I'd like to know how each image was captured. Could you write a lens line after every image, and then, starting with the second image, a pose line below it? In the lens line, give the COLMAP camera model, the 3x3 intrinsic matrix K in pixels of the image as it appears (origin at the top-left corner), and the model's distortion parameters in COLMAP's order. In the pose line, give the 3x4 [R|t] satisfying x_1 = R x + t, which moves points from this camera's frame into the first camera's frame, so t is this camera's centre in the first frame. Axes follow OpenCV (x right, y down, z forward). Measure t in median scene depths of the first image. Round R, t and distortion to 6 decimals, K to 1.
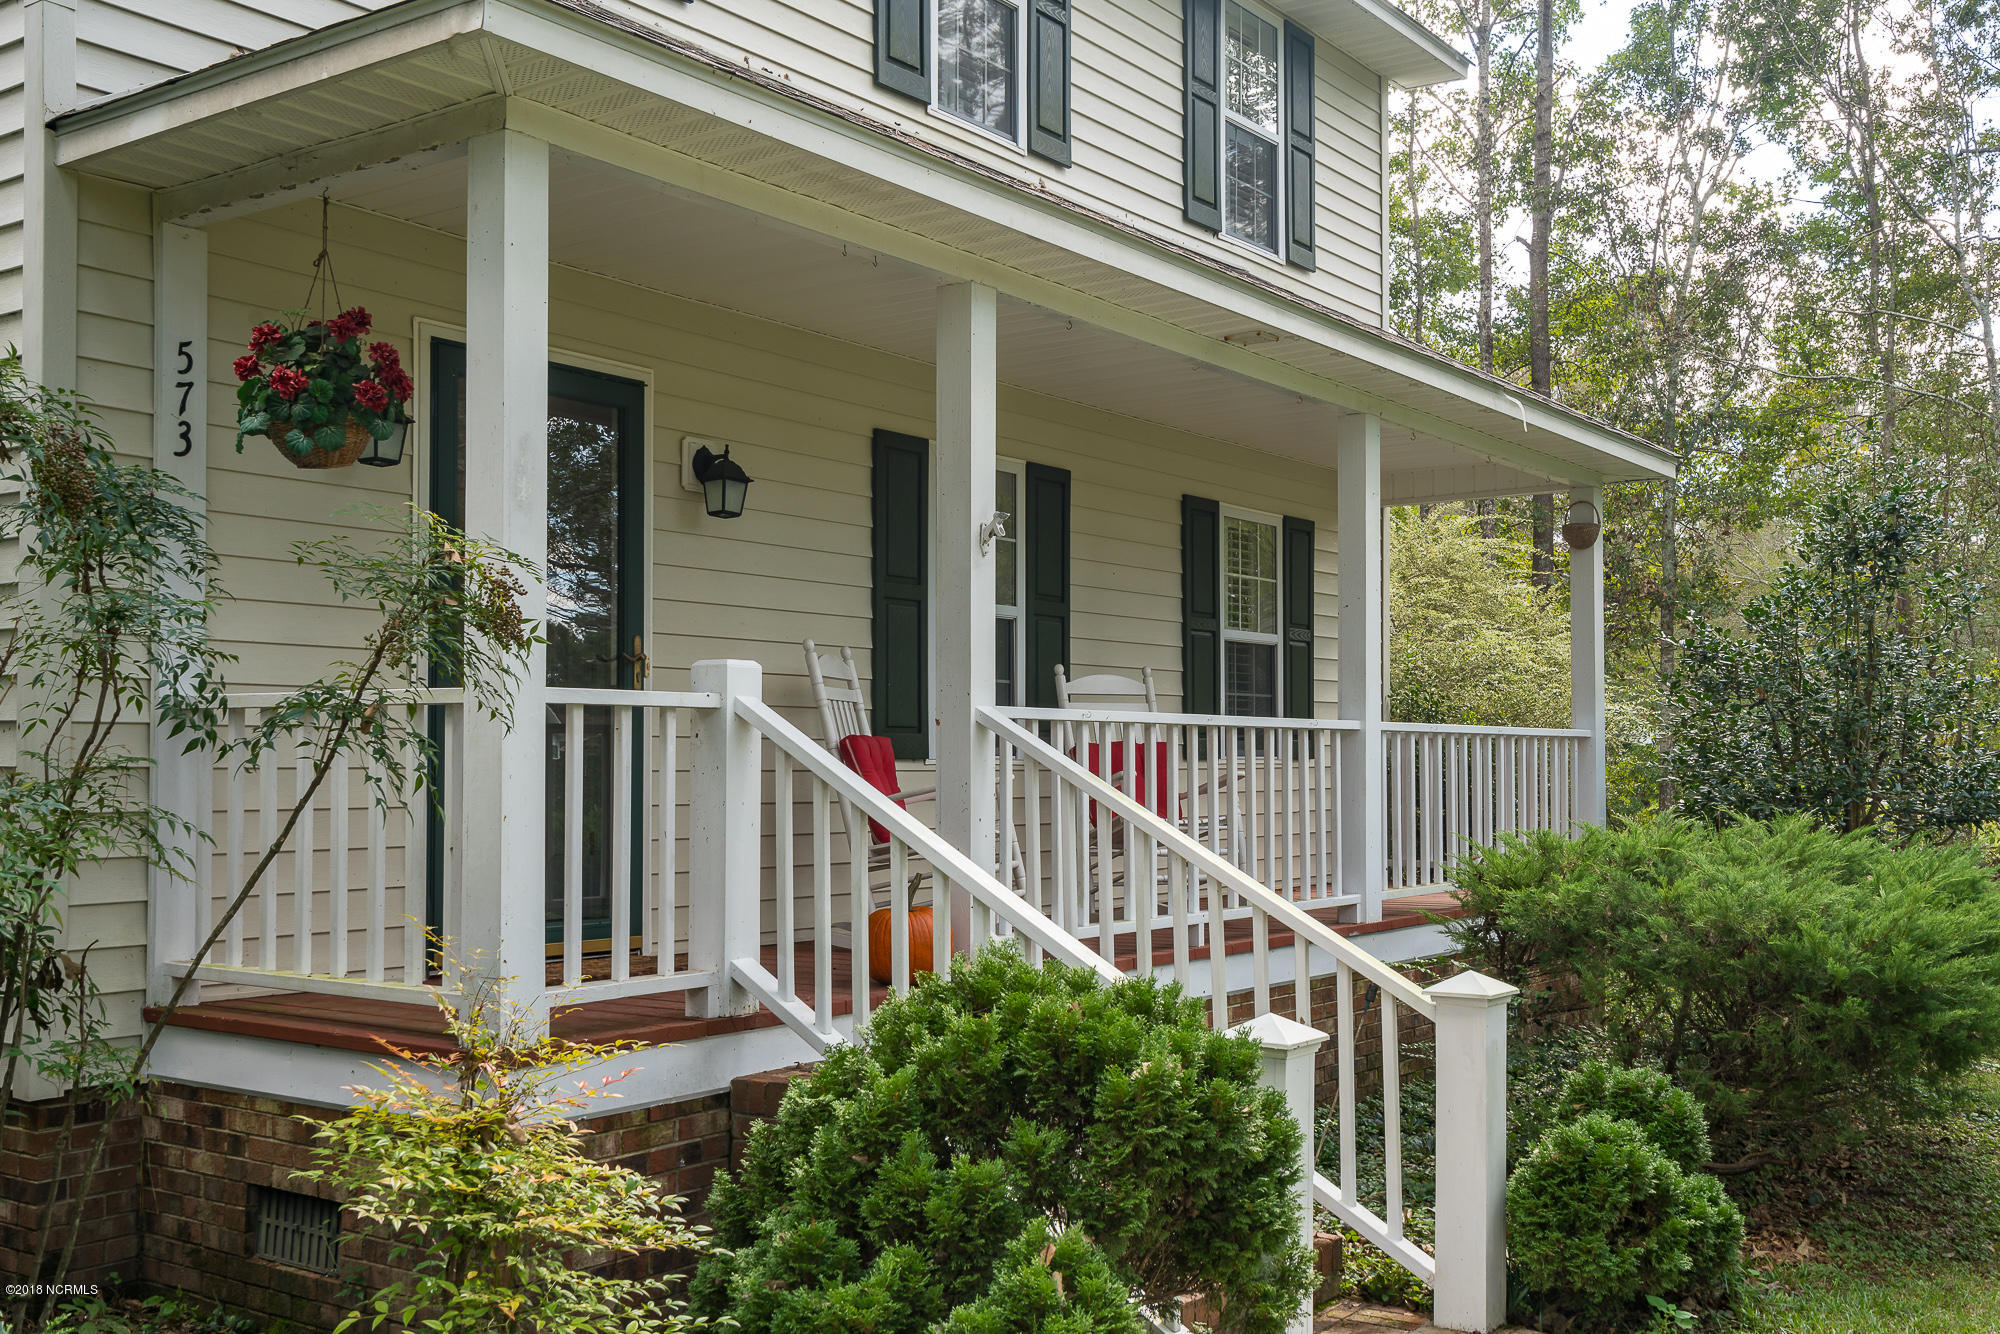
lens RADIAL K [[1978.4, 0, 1000.8], [0, 1978.4, 723.2], [0, 0, 1]] dist [0.012385, 0.020029]
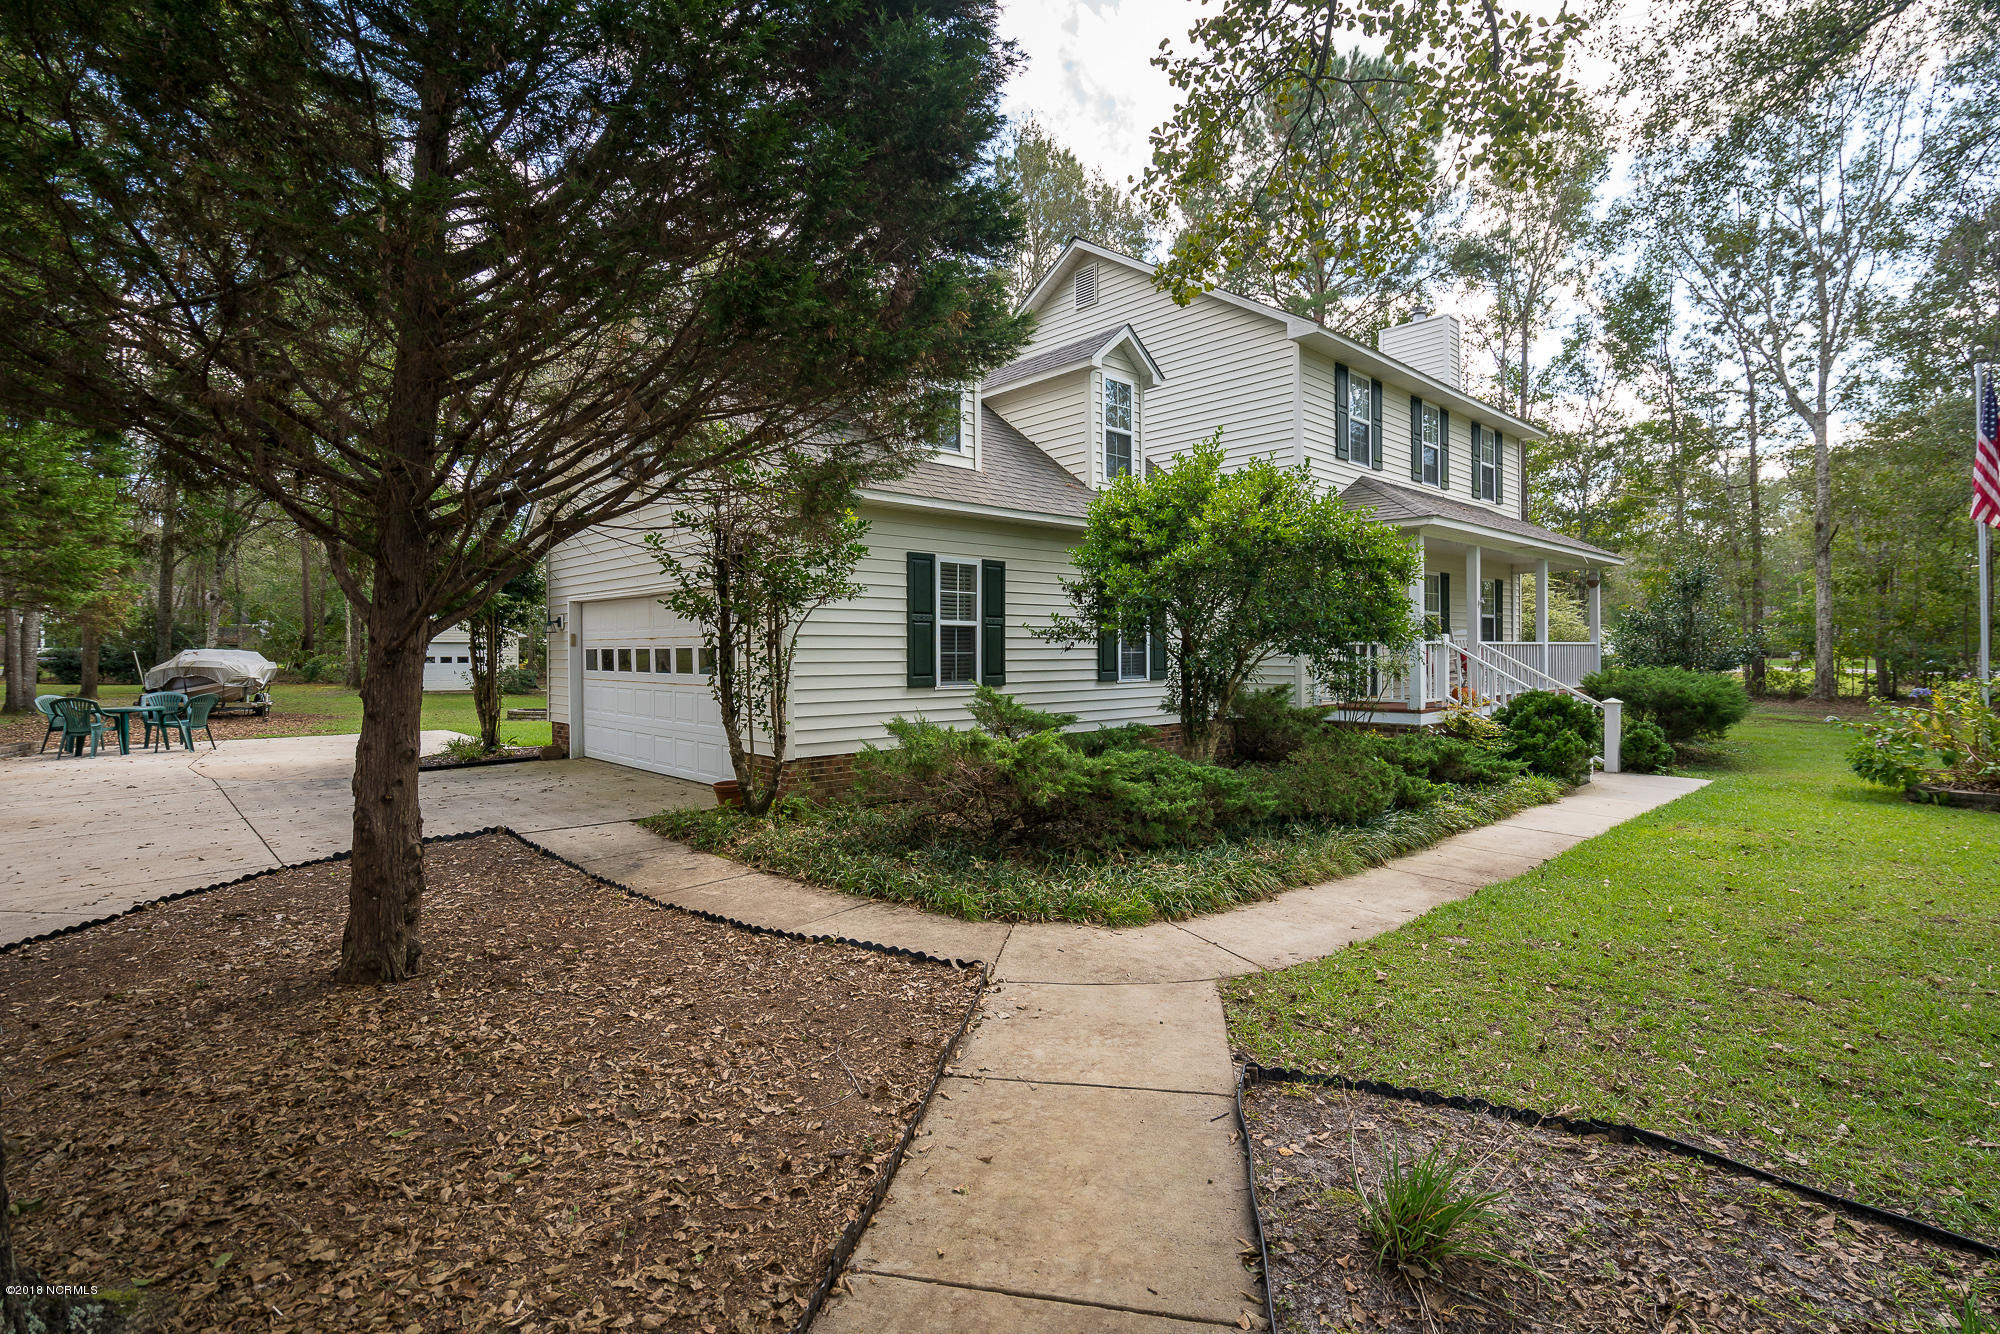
lens RADIAL K [[935.3, 0, 1000.0], [0, 935.3, 667.0], [0, 0, 1]] dist [-0.001865, -0.000147]
pose [[0.981207, -0.005687, -0.192876, -0.453439], [0.012078, 0.999416, 0.031974, -0.021379], [0.192581, -0.033703, 0.980702, -0.867244]]
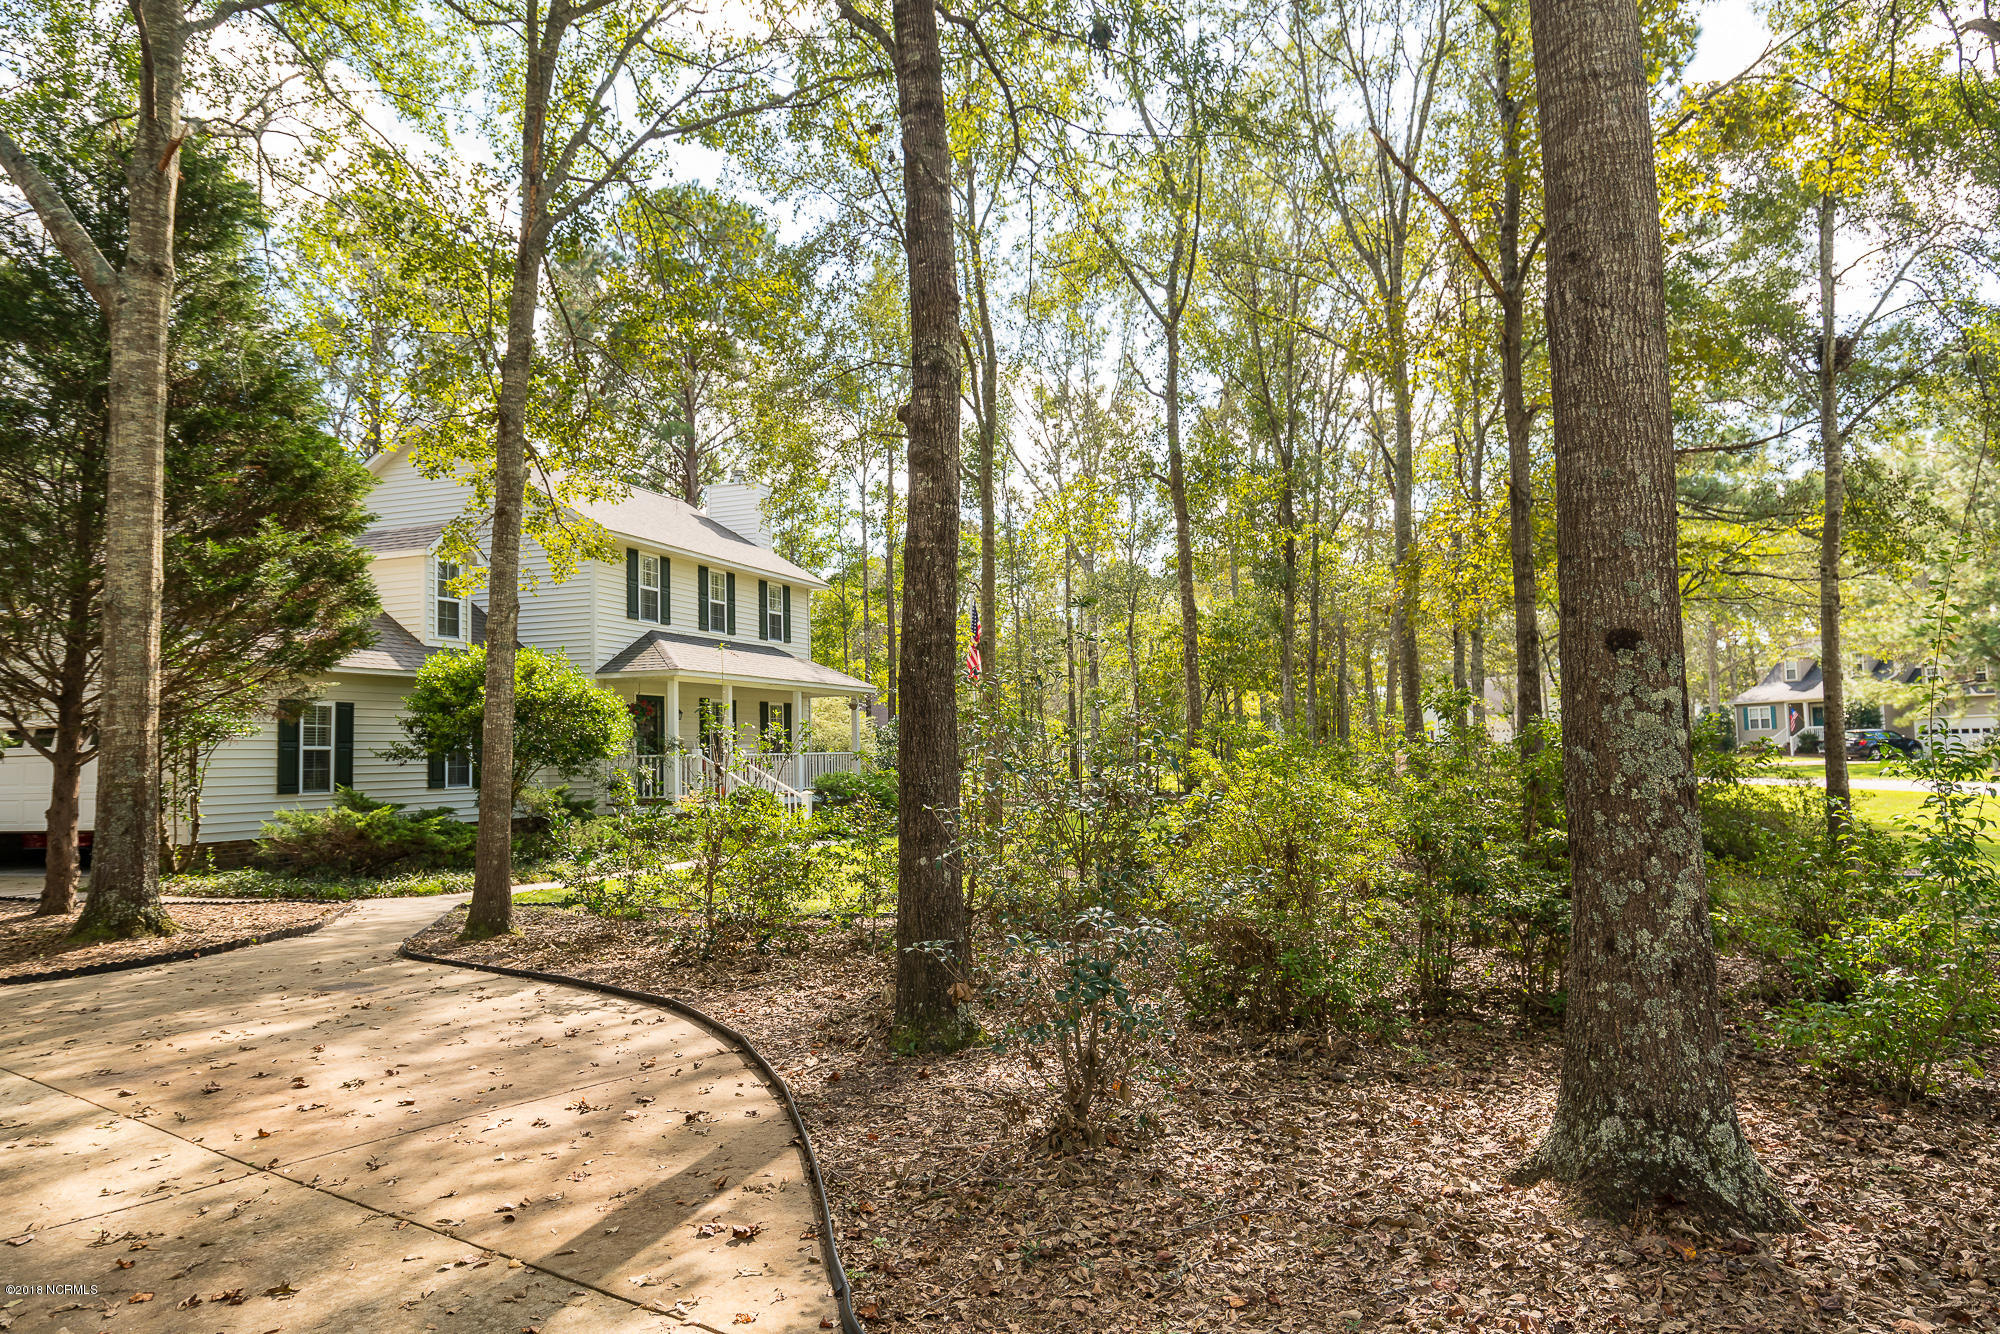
lens RADIAL K [[1321.0, 0, 1040.9], [0, 1321.0, 668.3], [0, 0, 1]] dist [-0.002191, -0.001986]
pose [[0.949830, -0.009717, 0.312616, -0.261044], [0.026444, 0.998433, -0.049311, -0.030386], [-0.311648, 0.055104, 0.948599, -2.218859]]
